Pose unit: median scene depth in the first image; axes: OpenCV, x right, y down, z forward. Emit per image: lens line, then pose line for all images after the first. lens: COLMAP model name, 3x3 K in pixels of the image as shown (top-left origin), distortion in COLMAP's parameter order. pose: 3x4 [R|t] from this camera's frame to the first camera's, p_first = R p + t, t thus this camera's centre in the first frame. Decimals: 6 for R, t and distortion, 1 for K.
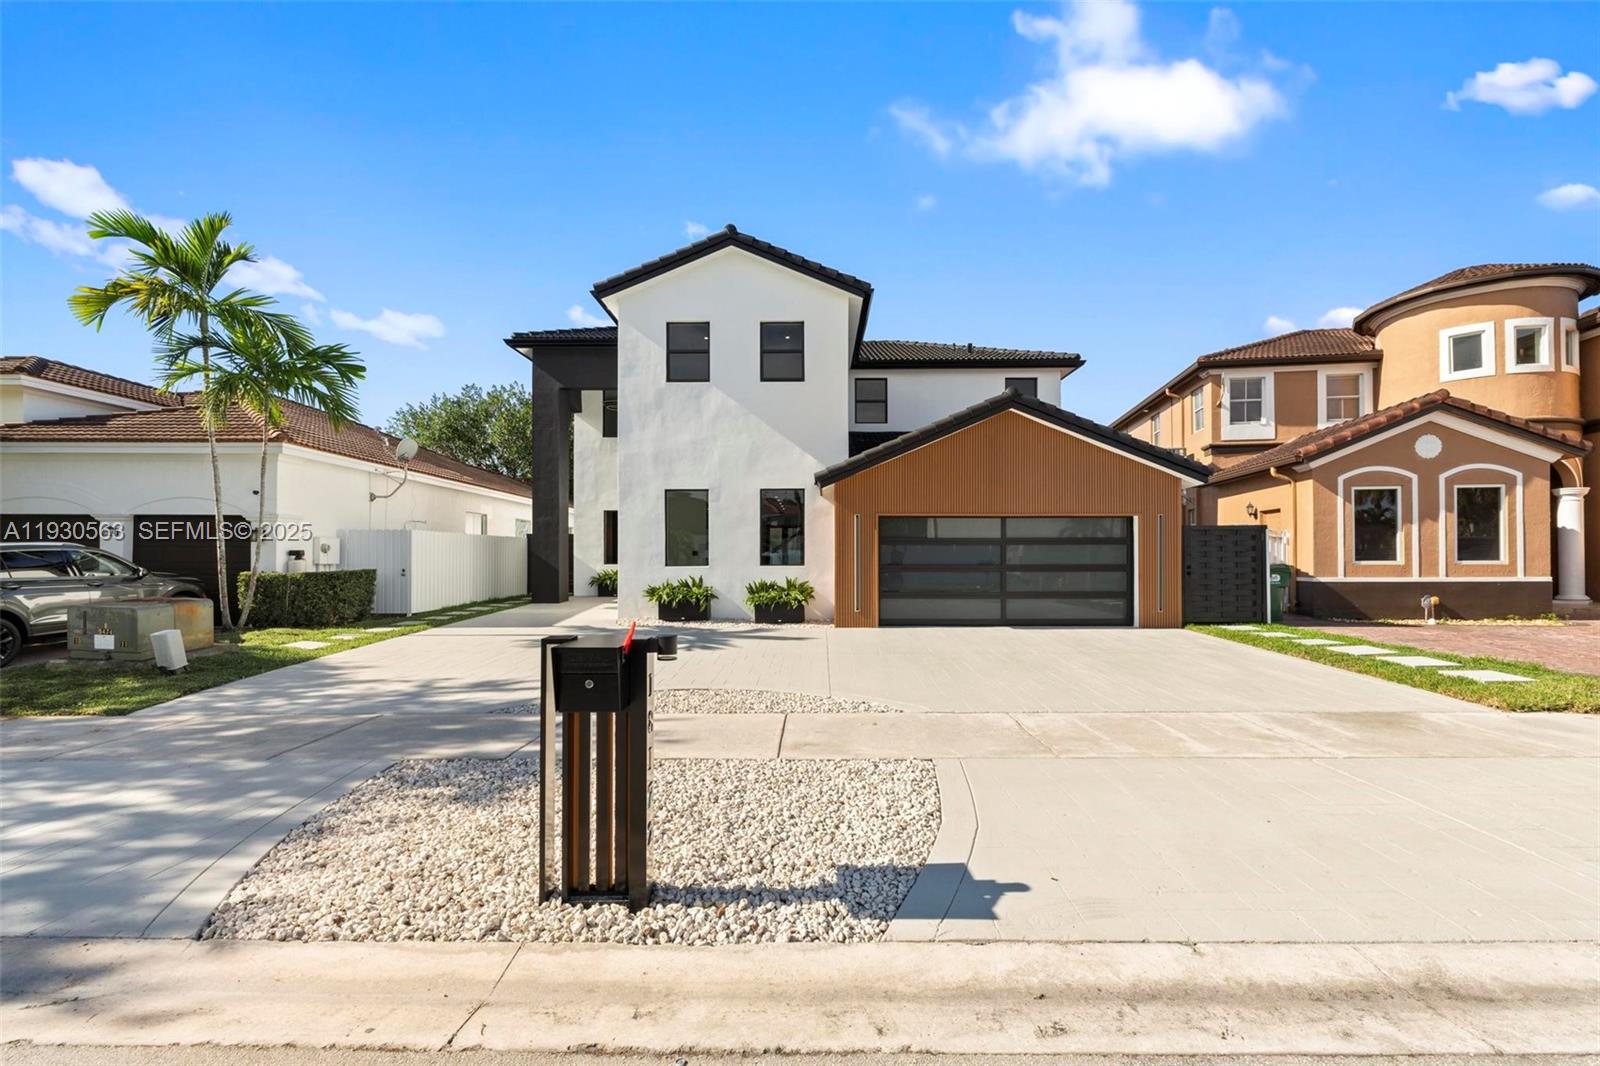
lens RADIAL K [[688.3, 0, 802.5], [0, 688.3, 542.4], [0, 0, 1]] dist [0.000367, 0.000069]
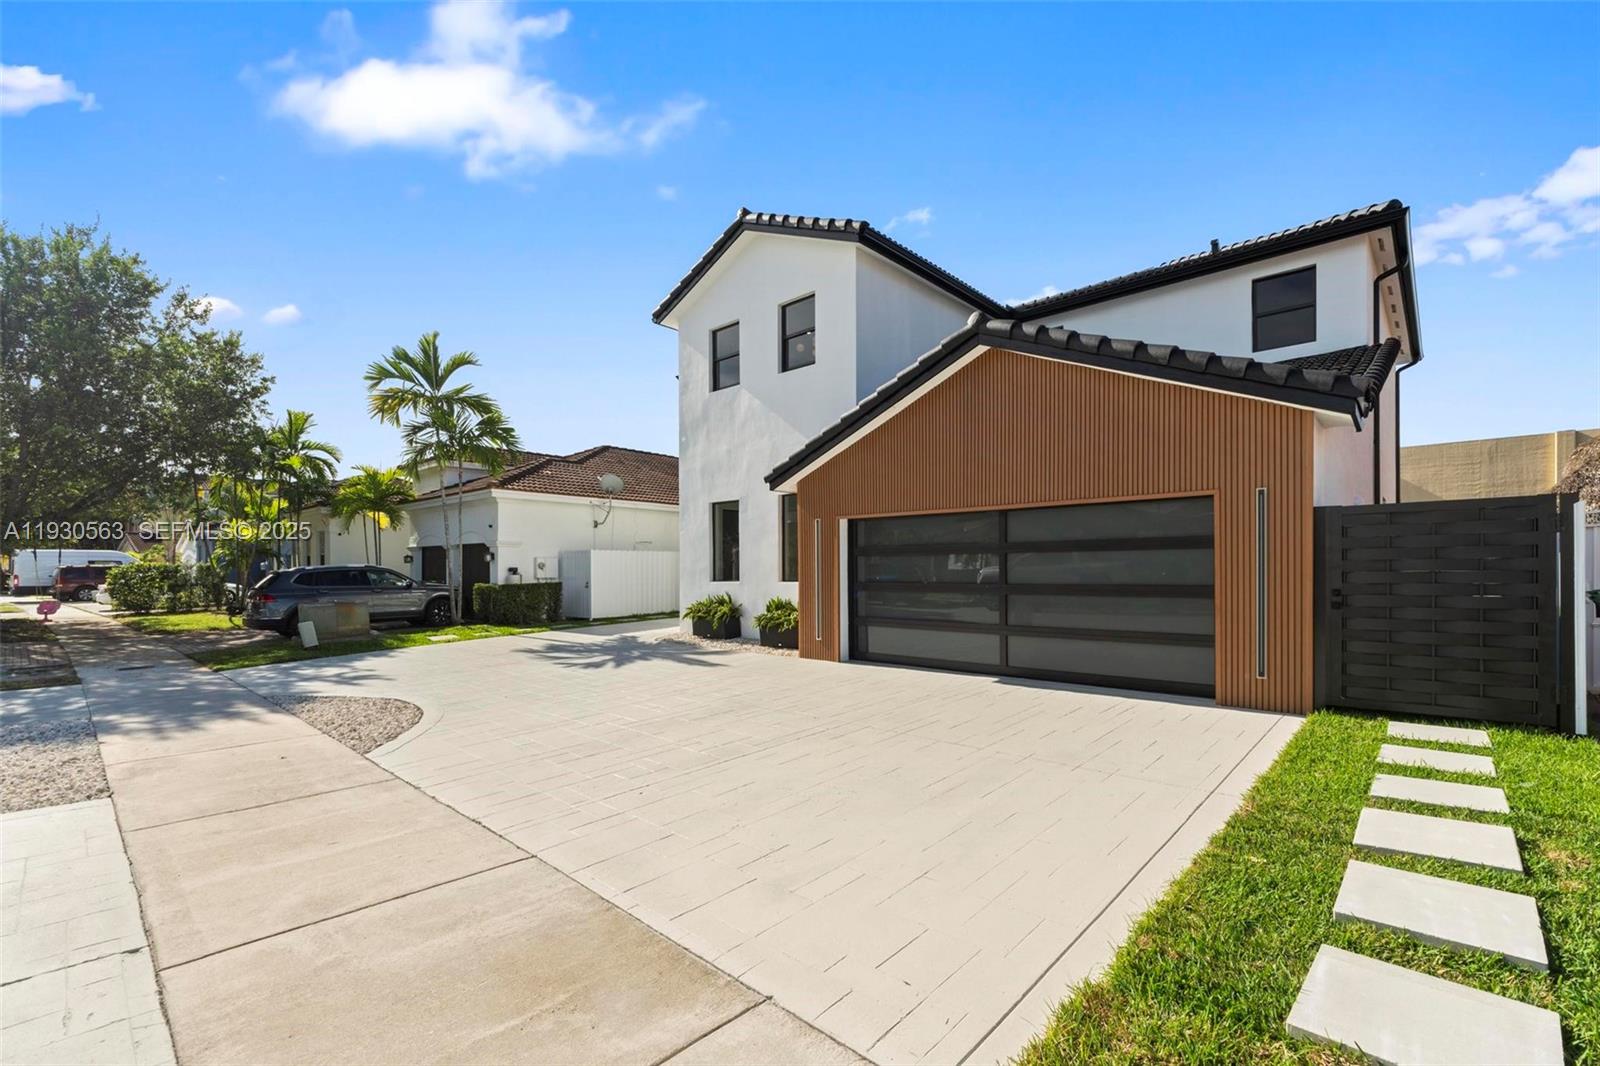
lens RADIAL K [[693.6, 0, 801.8], [0, 693.6, 570.6], [0, 0, 1]] dist [-0.000389, 0.000009]
pose [[0.738893, -0.002290, -0.673819, 0.568488], [0.019059, 0.999665, 0.017502, 0.004467], [0.673553, -0.025775, 0.738689, 0.358090]]
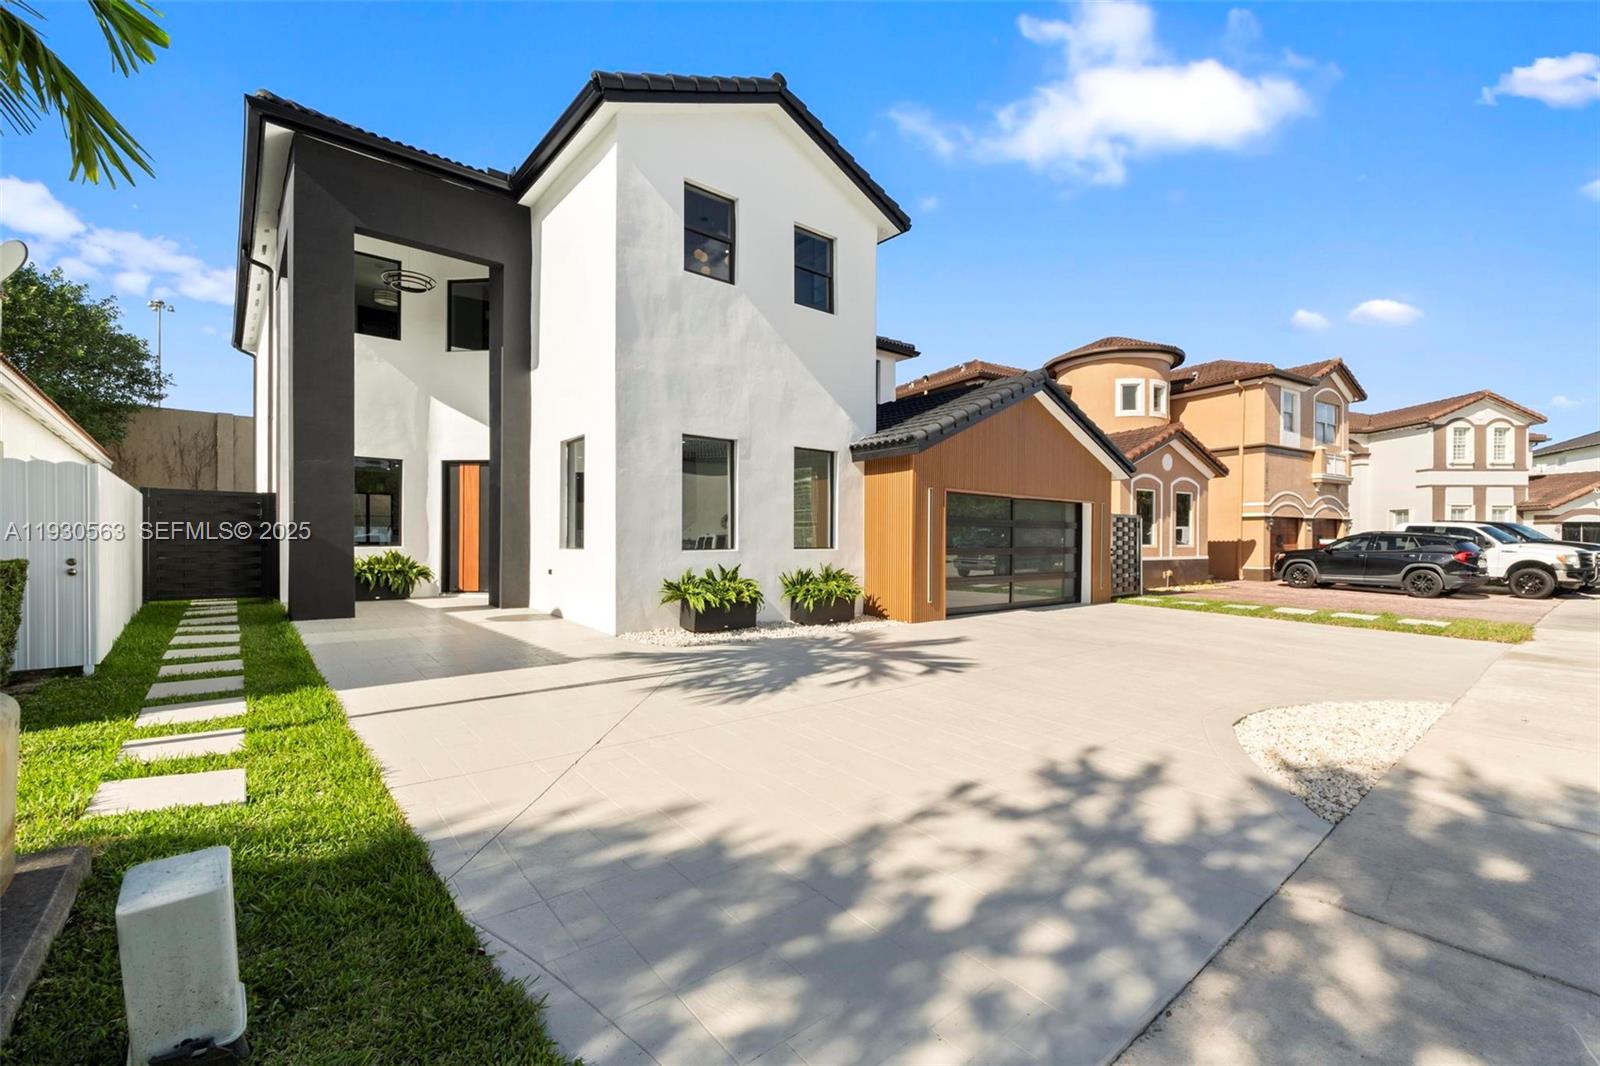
lens RADIAL K [[692.4, 0, 806.9], [0, 692.4, 537.3], [0, 0, 1]] dist [-0.002054, 0.000349]
pose [[0.751612, 0.009737, 0.659534, -0.549283], [-0.020279, 0.999759, 0.008350, 0.014456], [-0.659294, -0.019651, 0.751629, 0.425581]]
